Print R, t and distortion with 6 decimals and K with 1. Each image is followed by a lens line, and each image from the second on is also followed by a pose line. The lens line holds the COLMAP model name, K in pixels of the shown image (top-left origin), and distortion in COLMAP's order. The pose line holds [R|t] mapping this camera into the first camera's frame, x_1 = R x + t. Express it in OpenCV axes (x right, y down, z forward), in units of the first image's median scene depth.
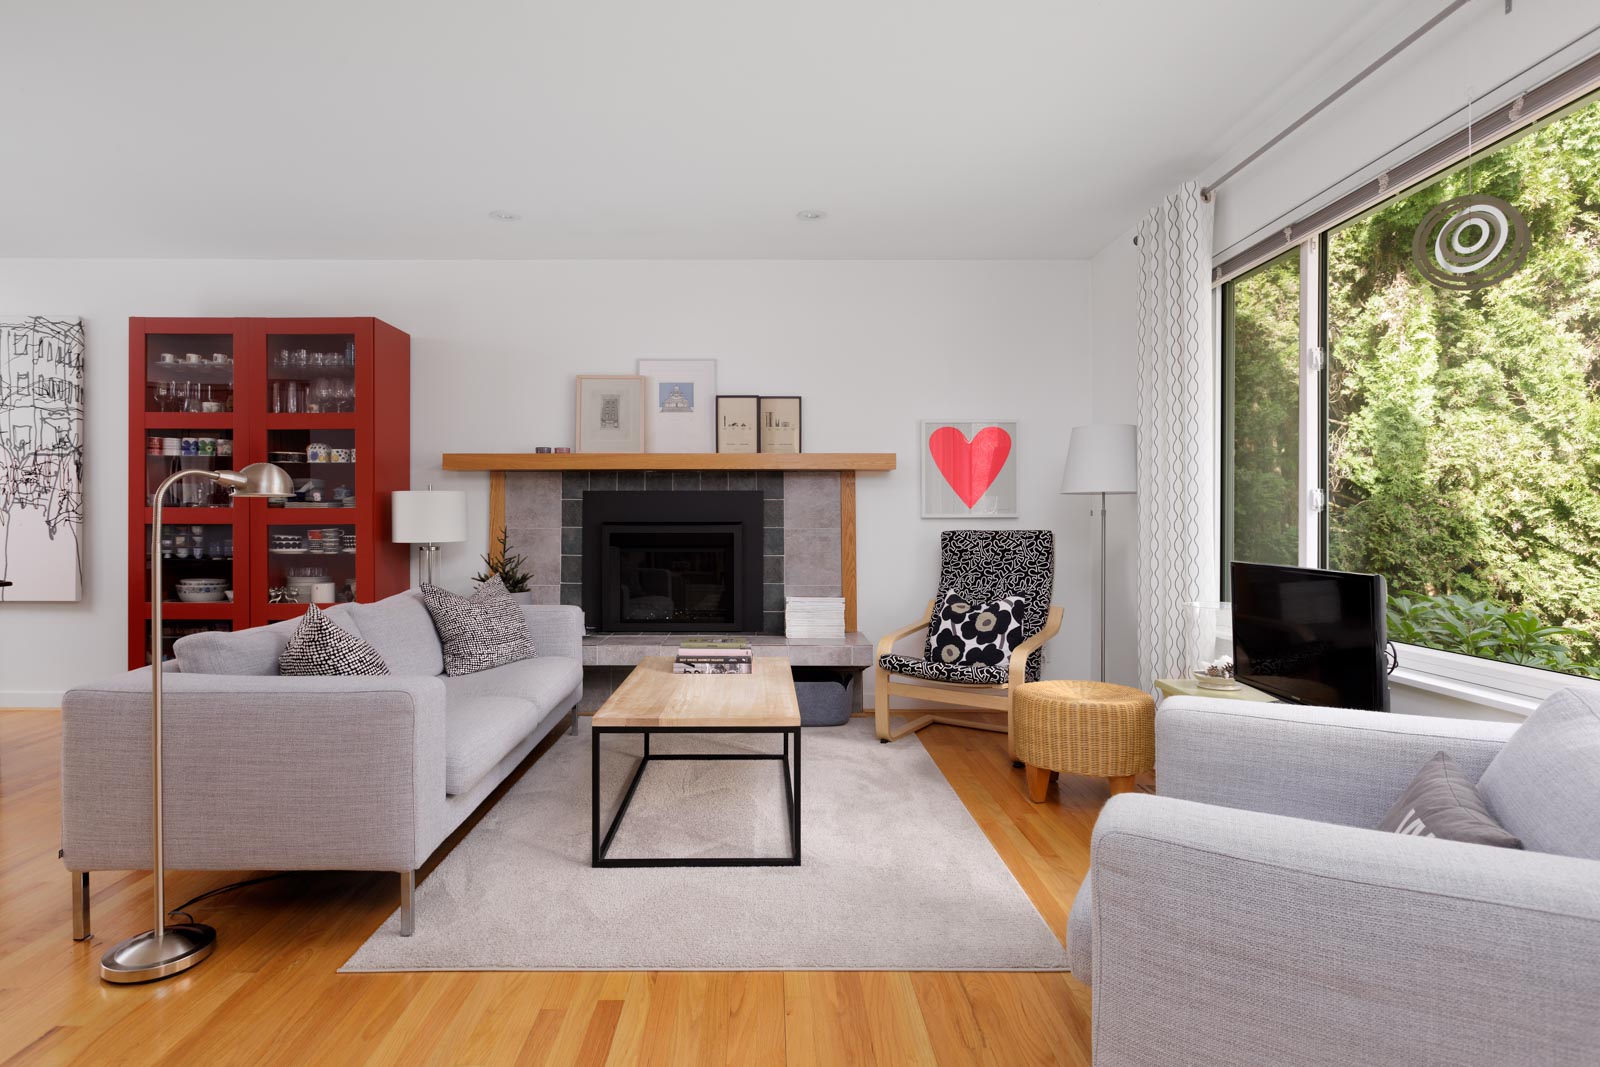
lens RADIAL K [[826.0, 0, 800.0], [0, 826.0, 533.5], [0, 0, 1]] dist [-0.002061, -0.009462]
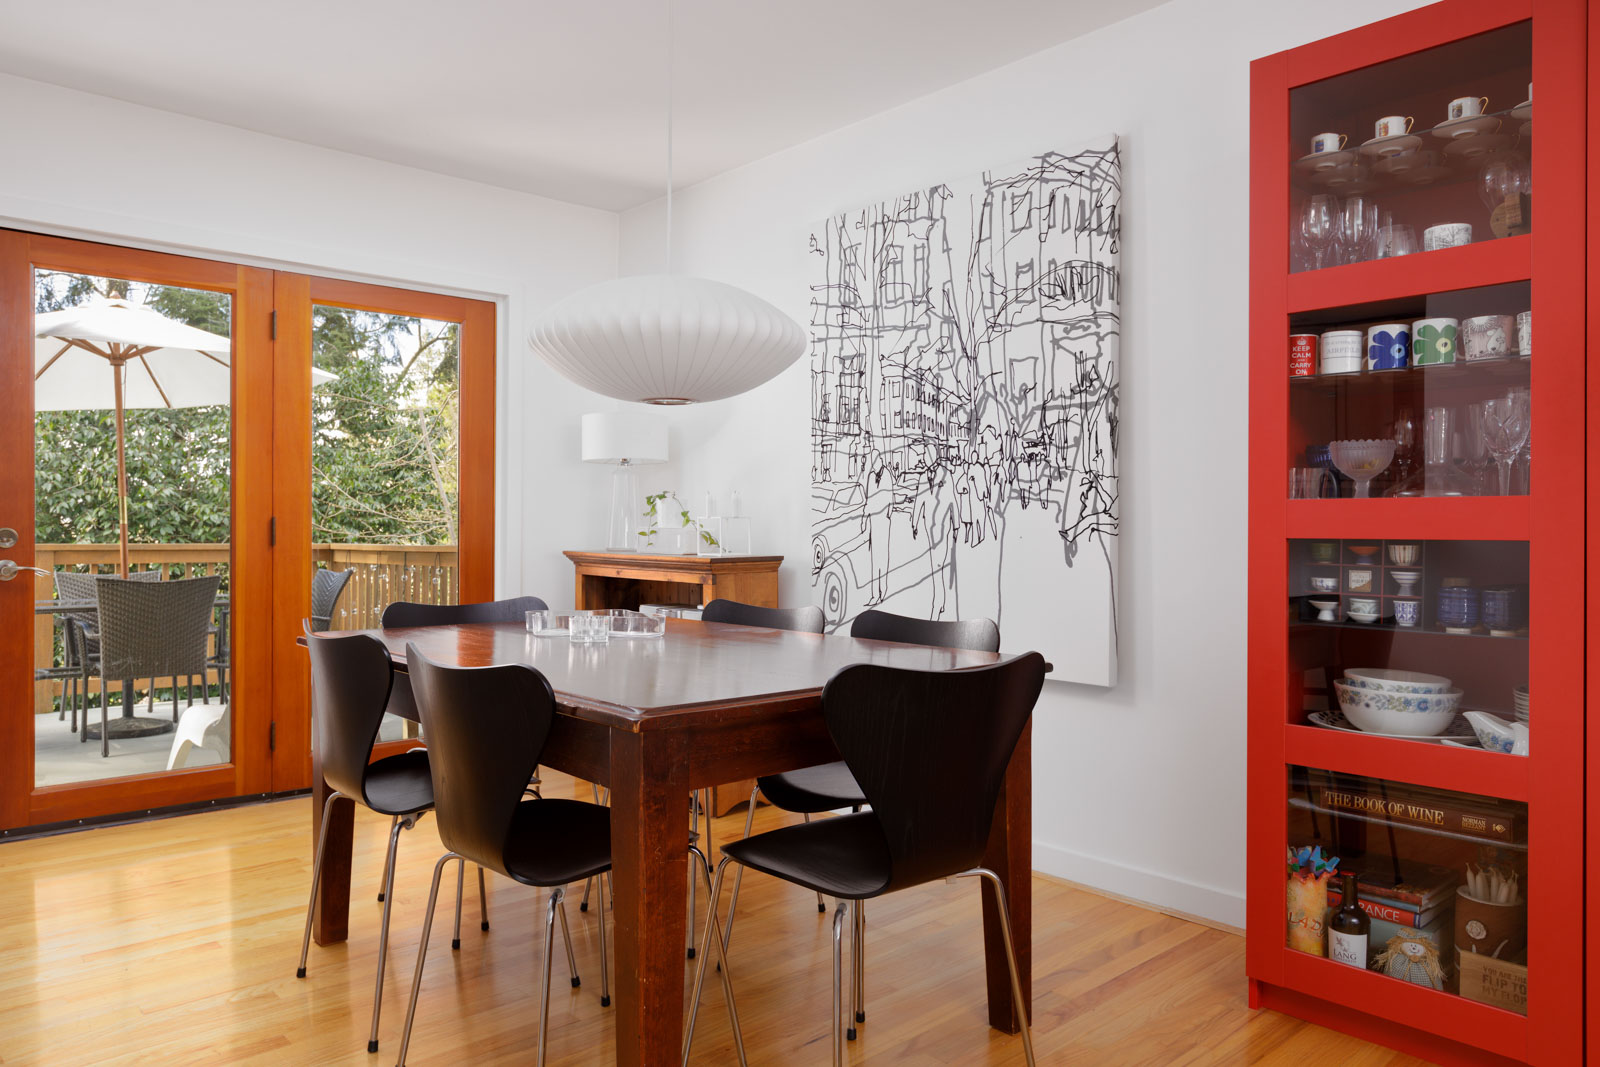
lens RADIAL K [[1114.8, 0, 800.0], [0, 1114.8, 533.5], [0, 0, 1]] dist [0.000458, -0.001129]
pose [[0.648951, 0.001058, -0.760829, -0.477492], [-0.006153, 0.999974, -0.003857, -0.009927], [0.760805, 0.007184, 0.648941, 0.399197]]
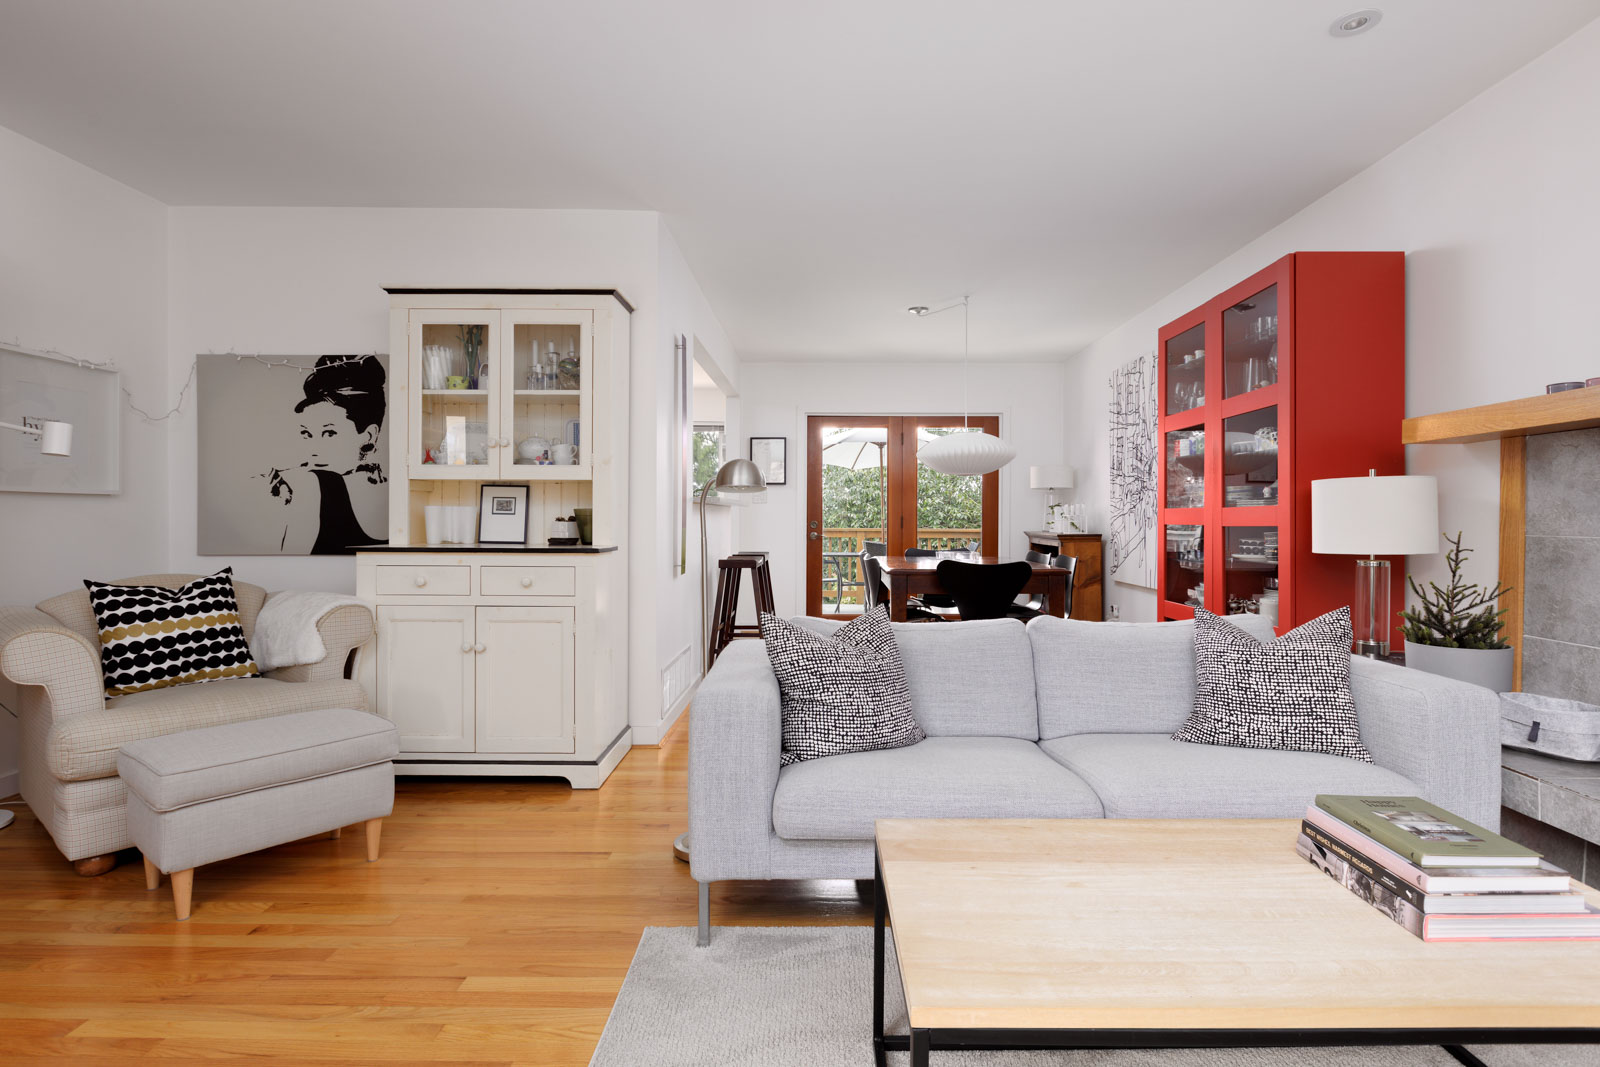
lens RADIAL K [[811.6, 0, 798.9], [0, 811.6, 521.7], [0, 0, 1]] dist [-0.000201, -0.000171]
pose [[-0.045286, -0.001378, -0.998973, 0.226528], [-0.012122, 0.999926, -0.000830, -0.008550], [0.998901, 0.012072, -0.045299, 0.537131]]
